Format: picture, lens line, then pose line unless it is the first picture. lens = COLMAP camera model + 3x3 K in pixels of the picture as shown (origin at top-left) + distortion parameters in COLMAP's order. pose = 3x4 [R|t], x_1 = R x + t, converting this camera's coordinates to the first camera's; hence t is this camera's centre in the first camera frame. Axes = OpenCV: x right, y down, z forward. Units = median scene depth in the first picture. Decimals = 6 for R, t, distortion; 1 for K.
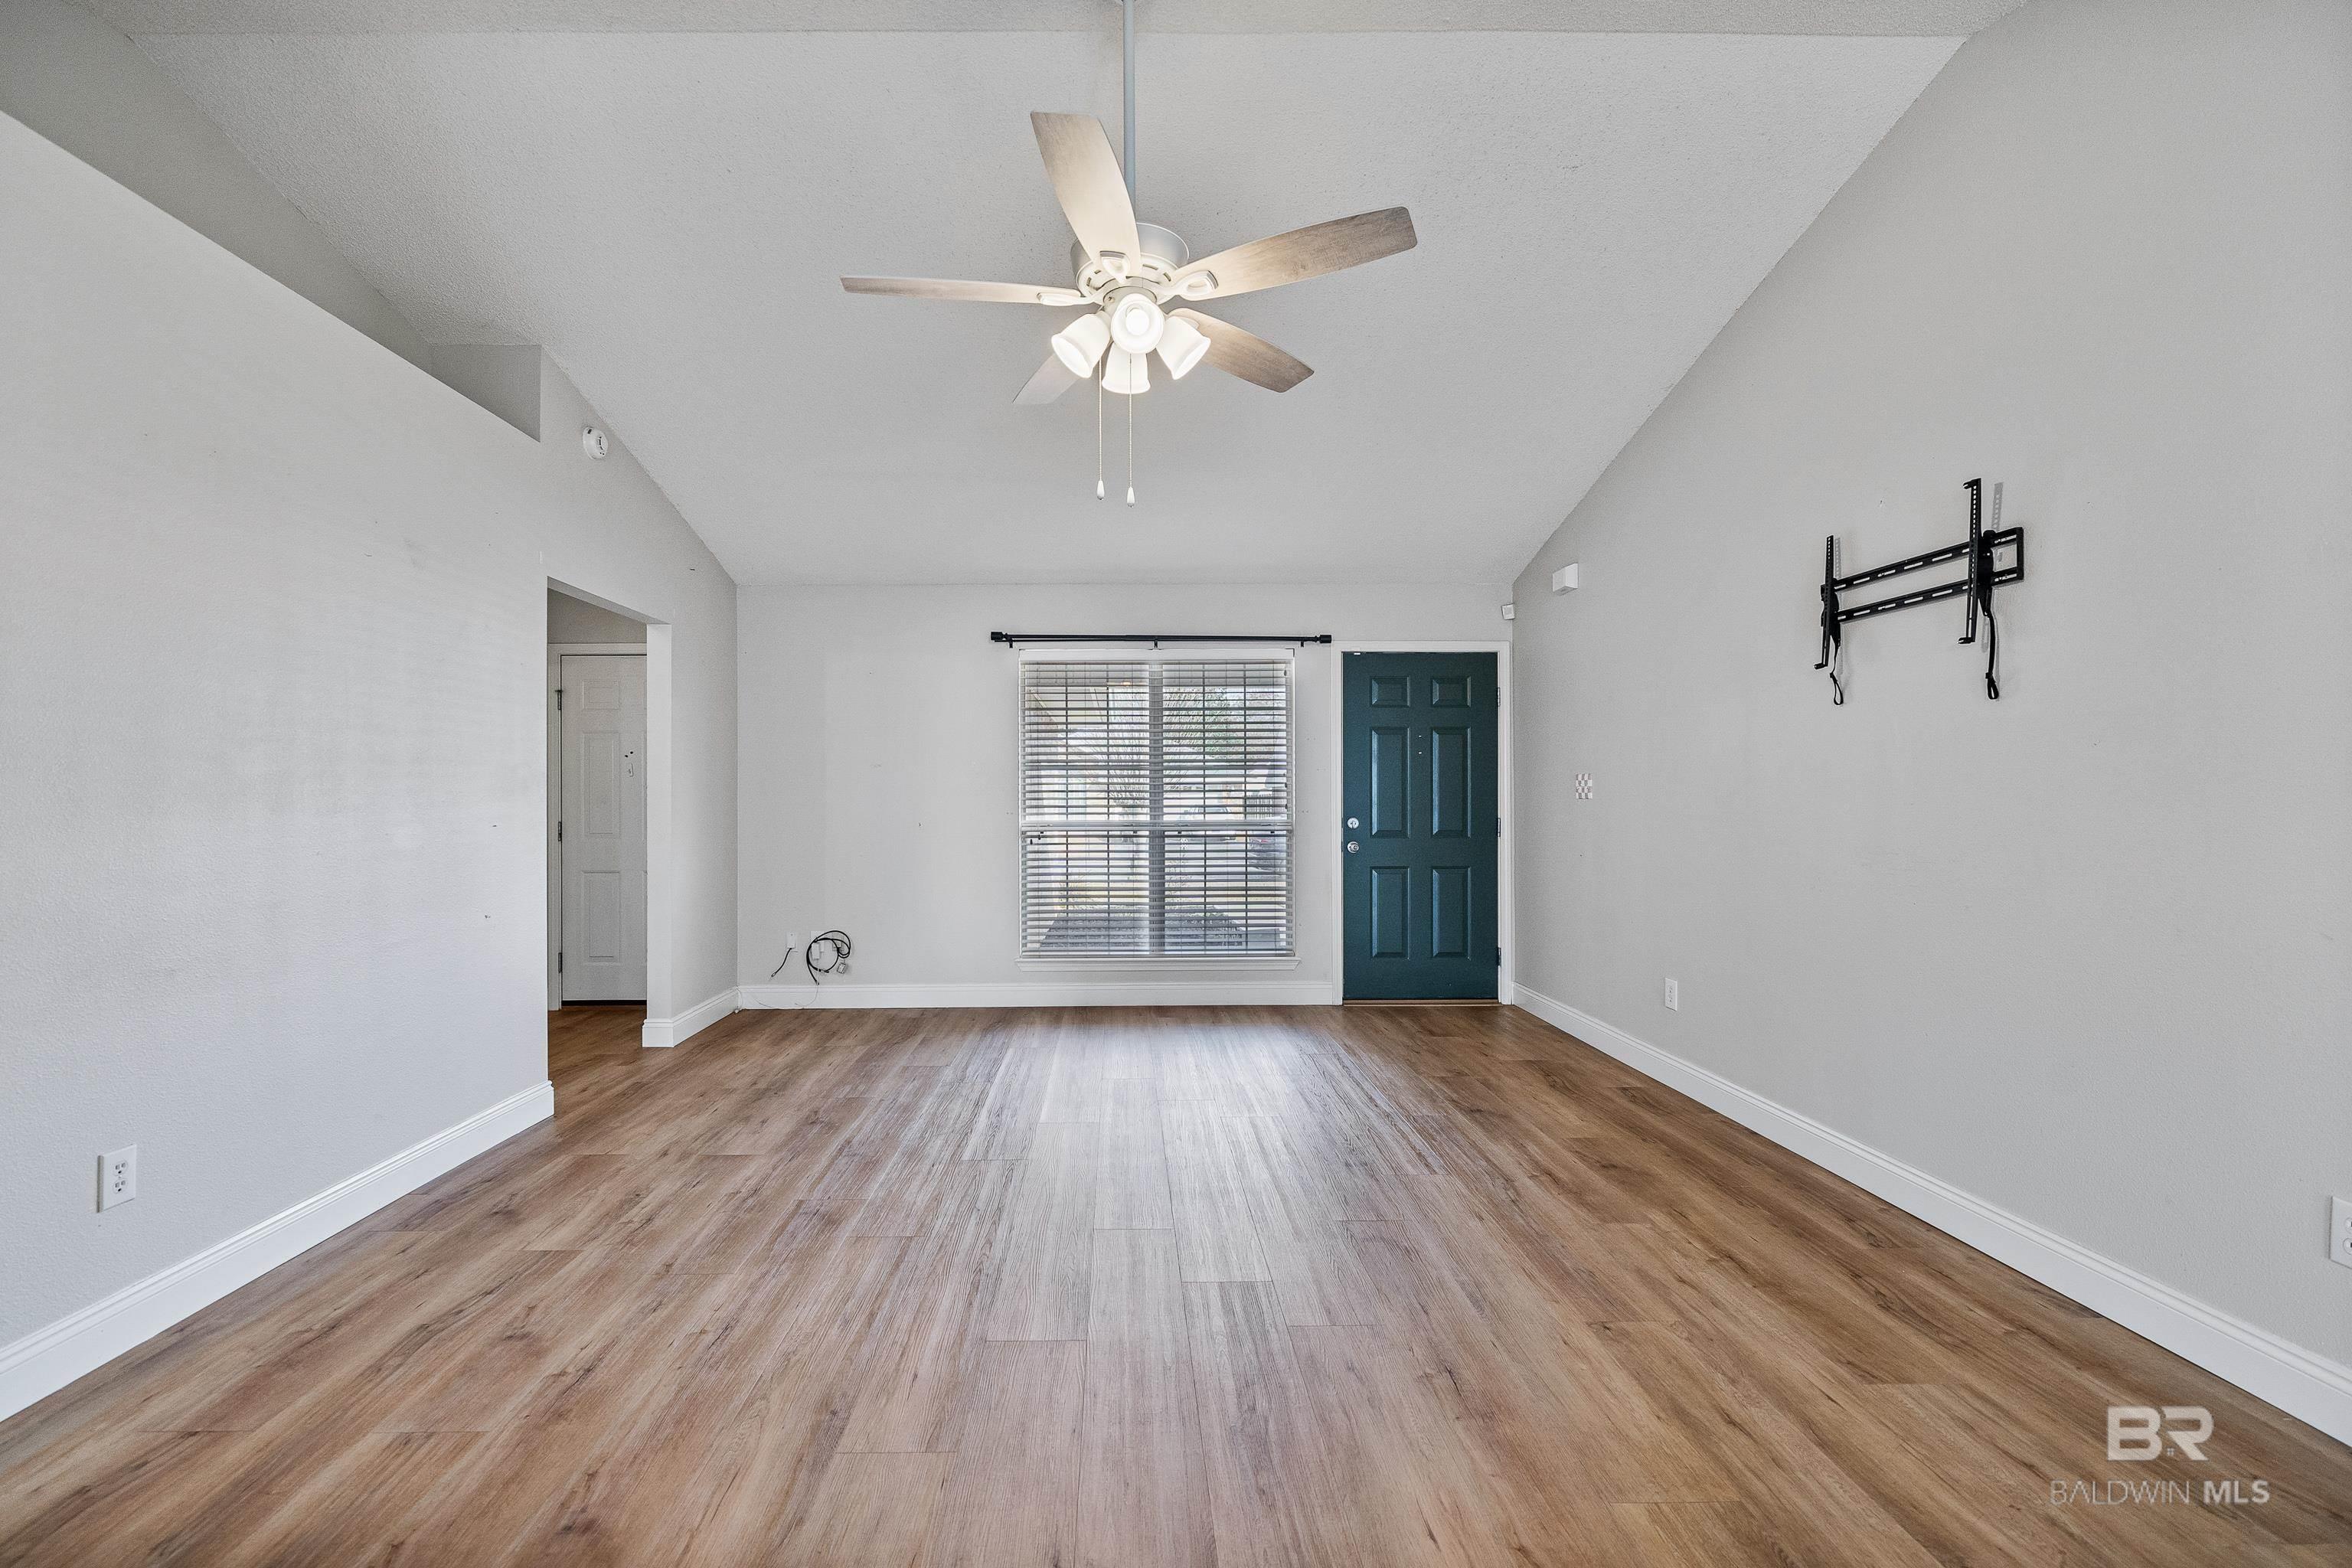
lens RADIAL K [[979.3, 0, 1145.8], [0, 979.3, 797.6], [0, 0, 1]] dist [-0.001260, -0.000269]
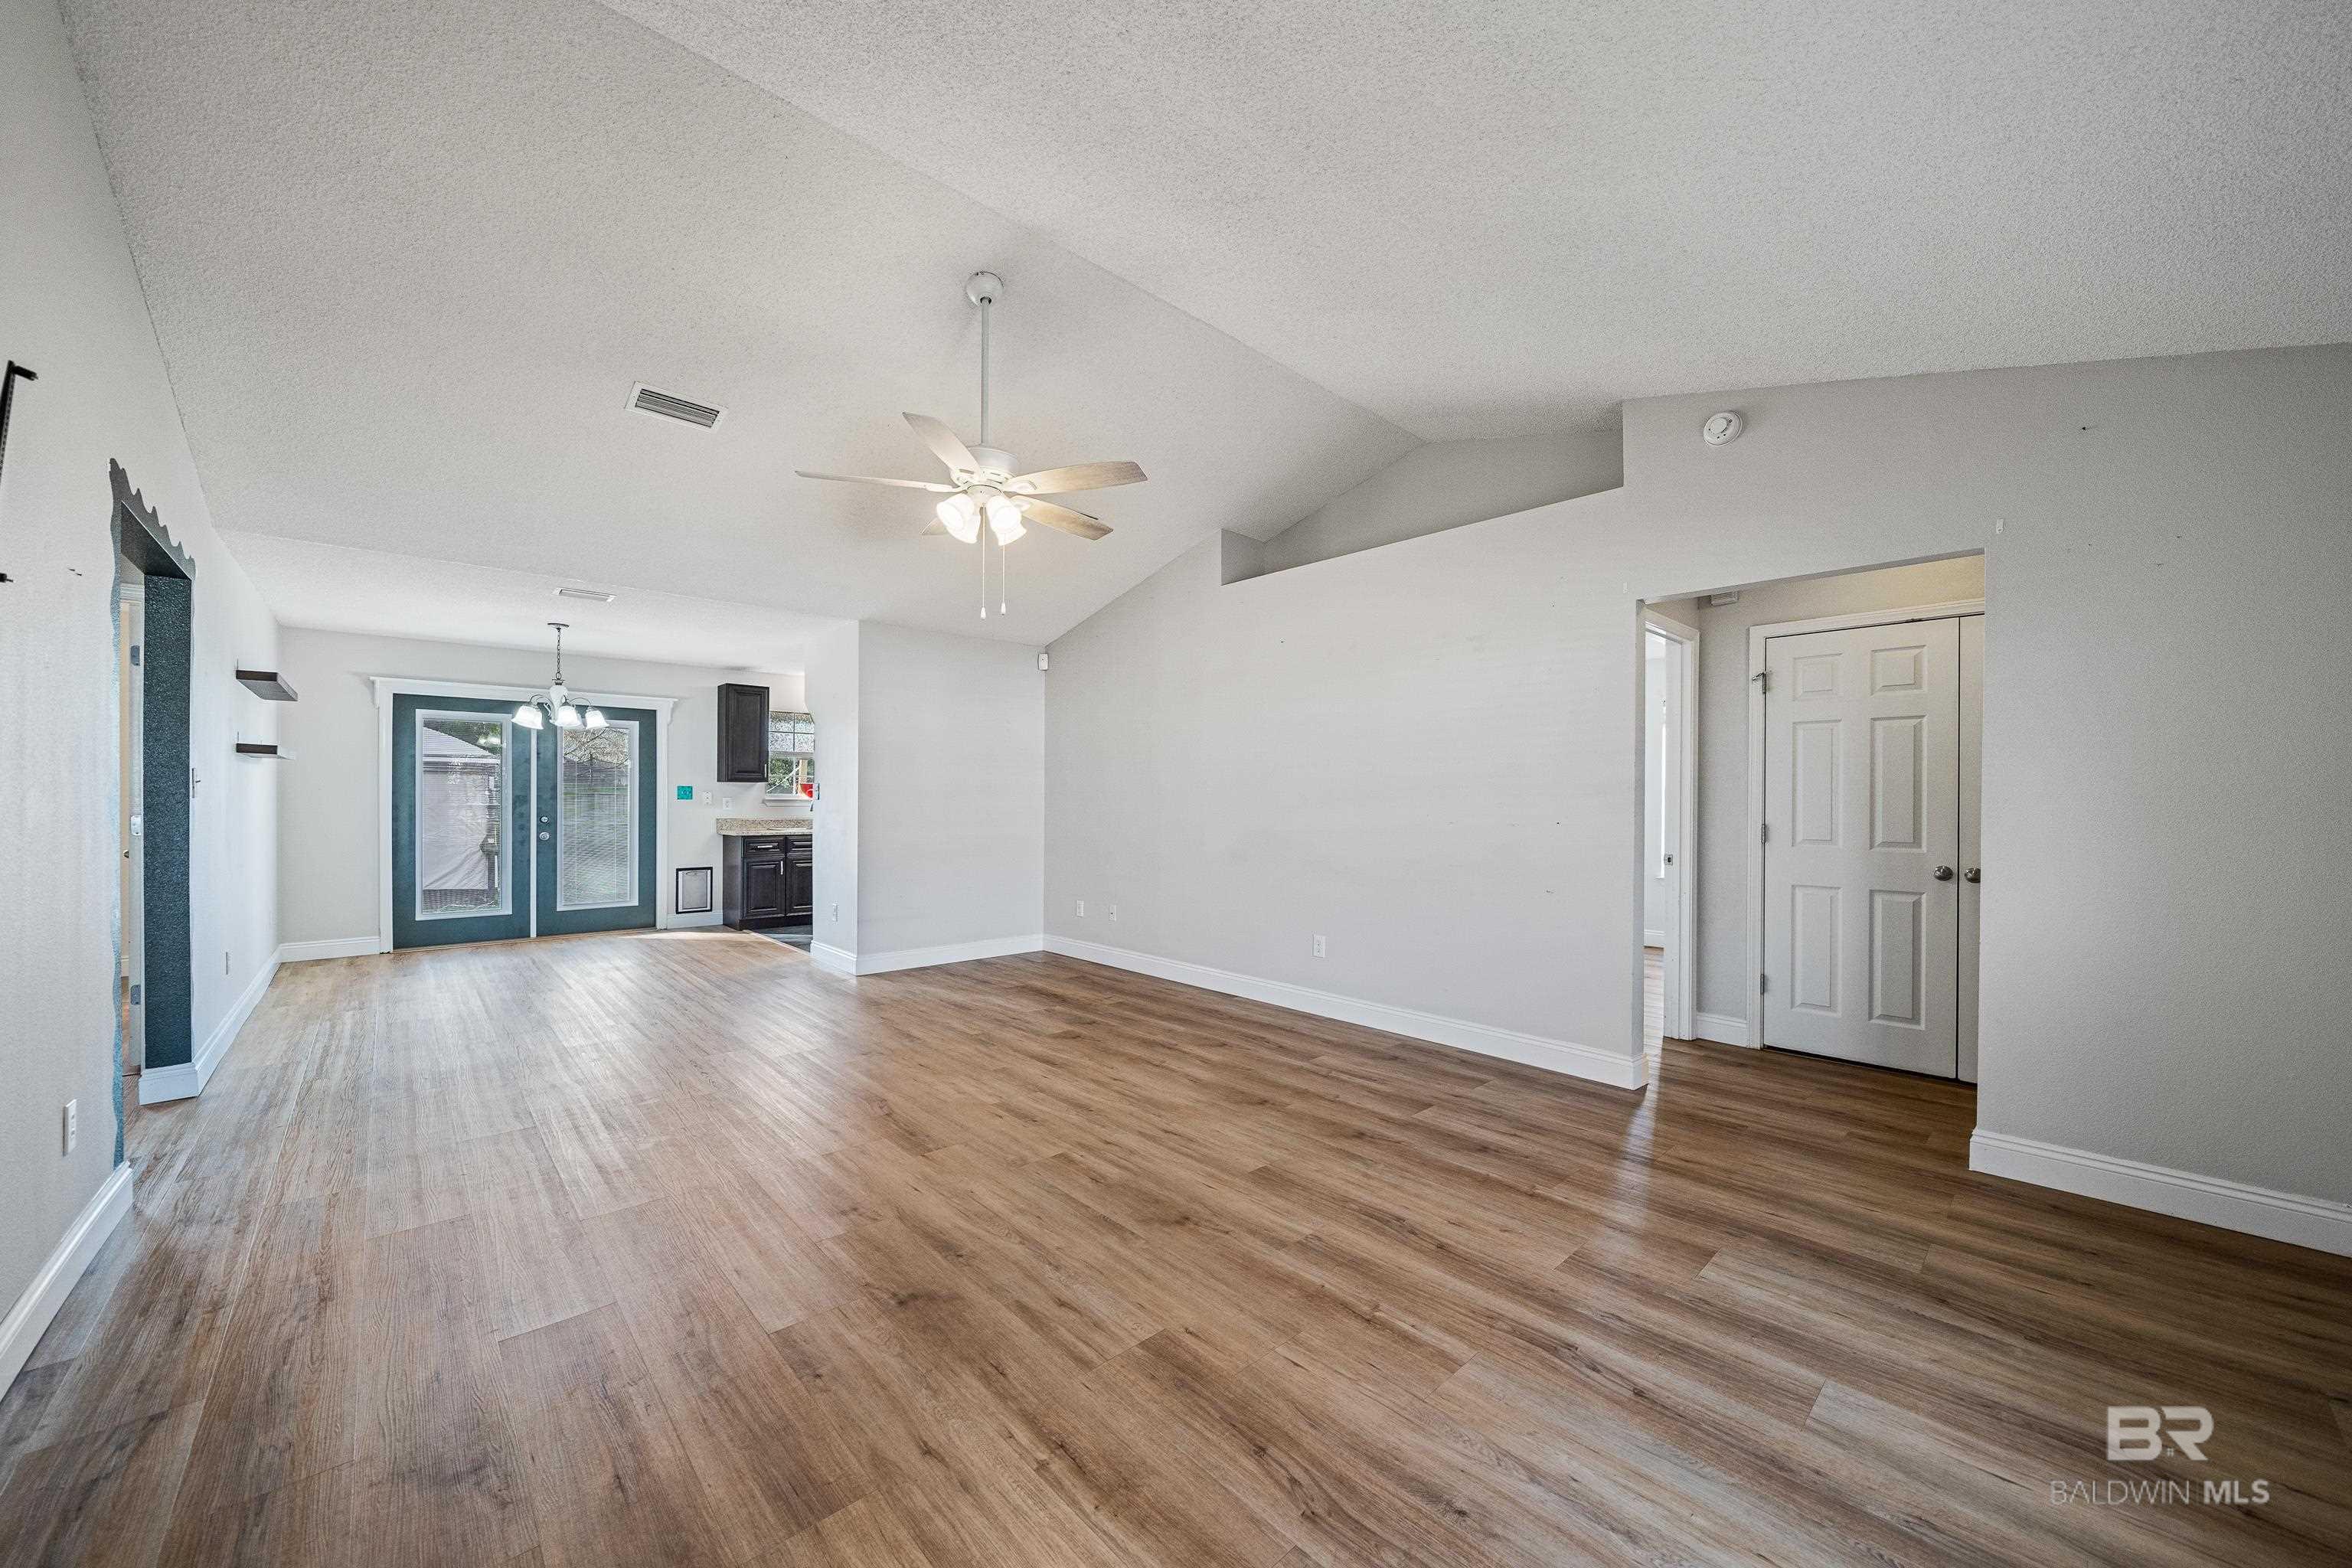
lens RADIAL K [[889.9, 0, 1174.9], [0, 889.9, 797.1], [0, 0, 1]] dist [0.000851, 0.000057]
pose [[-0.755601, -0.001786, -0.655030, 0.574232], [-0.003491, 0.999993, 0.001301, -0.005863], [0.655023, 0.003270, -0.755602, 1.867980]]
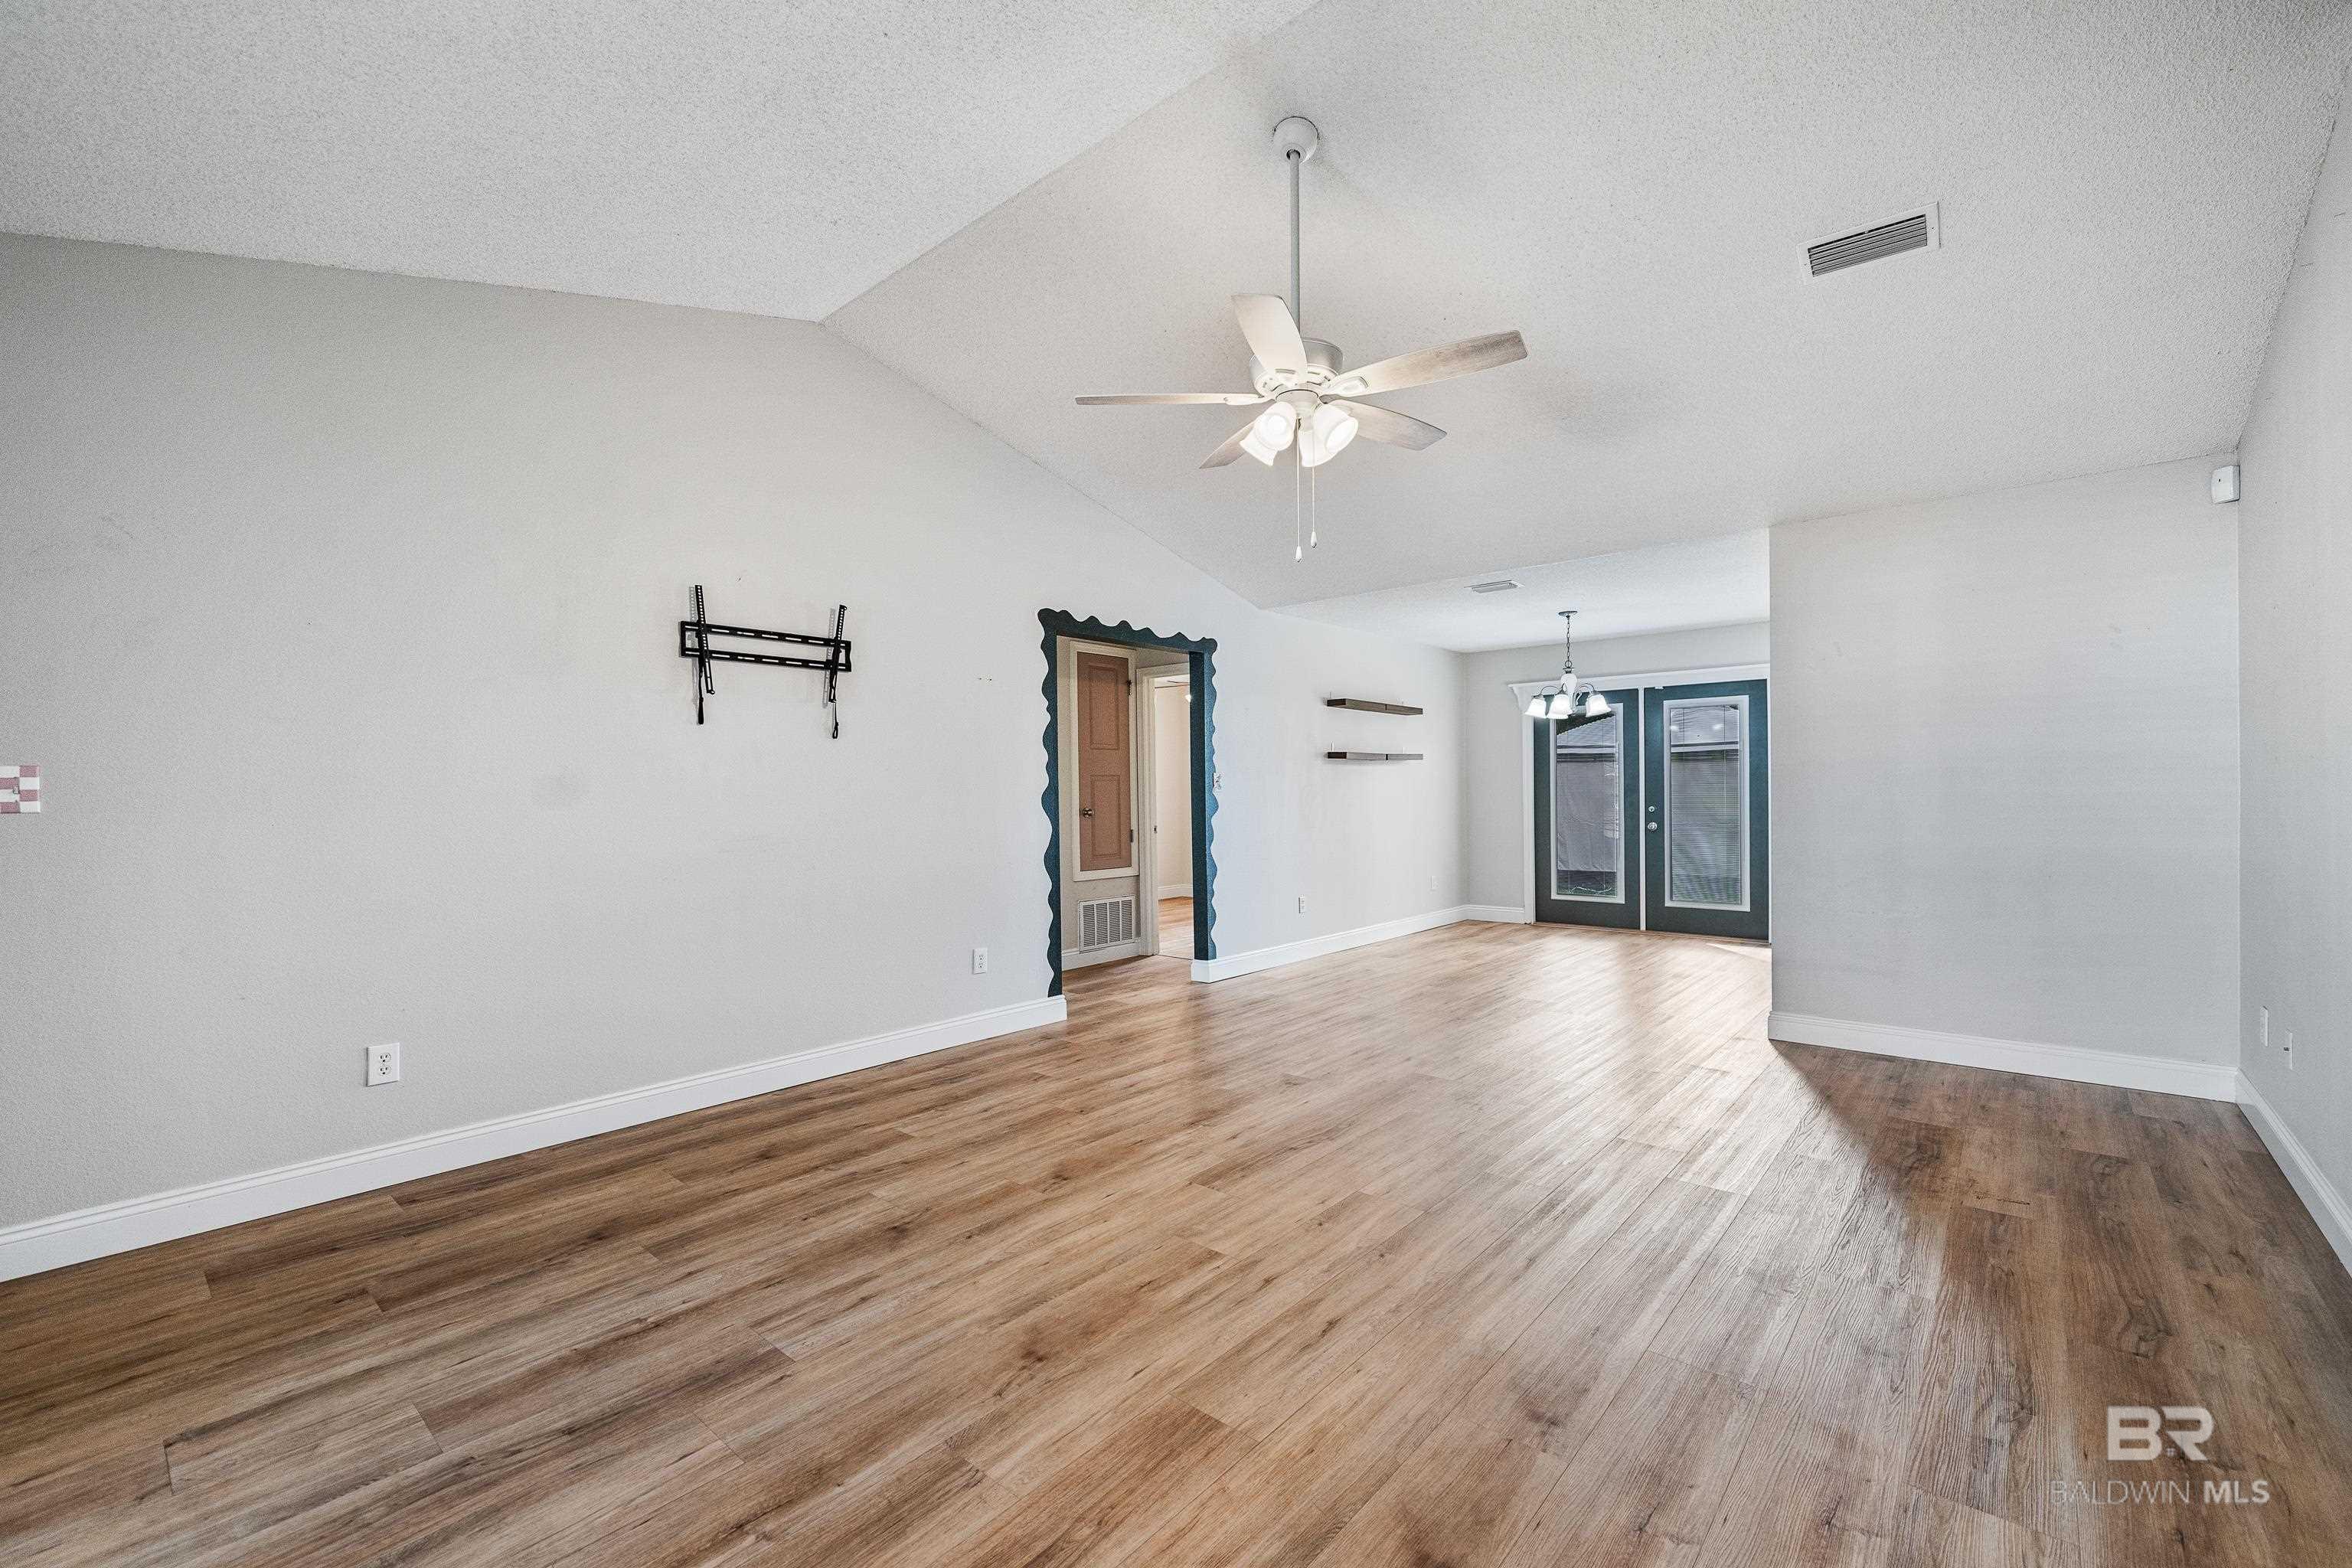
lens RADIAL K [[979.3, 0, 1145.8], [0, 979.3, 797.6], [0, 0, 1]] dist [-0.001260, -0.000269]
pose [[-0.713898, 0.007800, 0.700206, -0.611213], [0.015750, 0.999864, 0.004919, 0.000497], [-0.700073, 0.014539, -0.713924, 1.653634]]
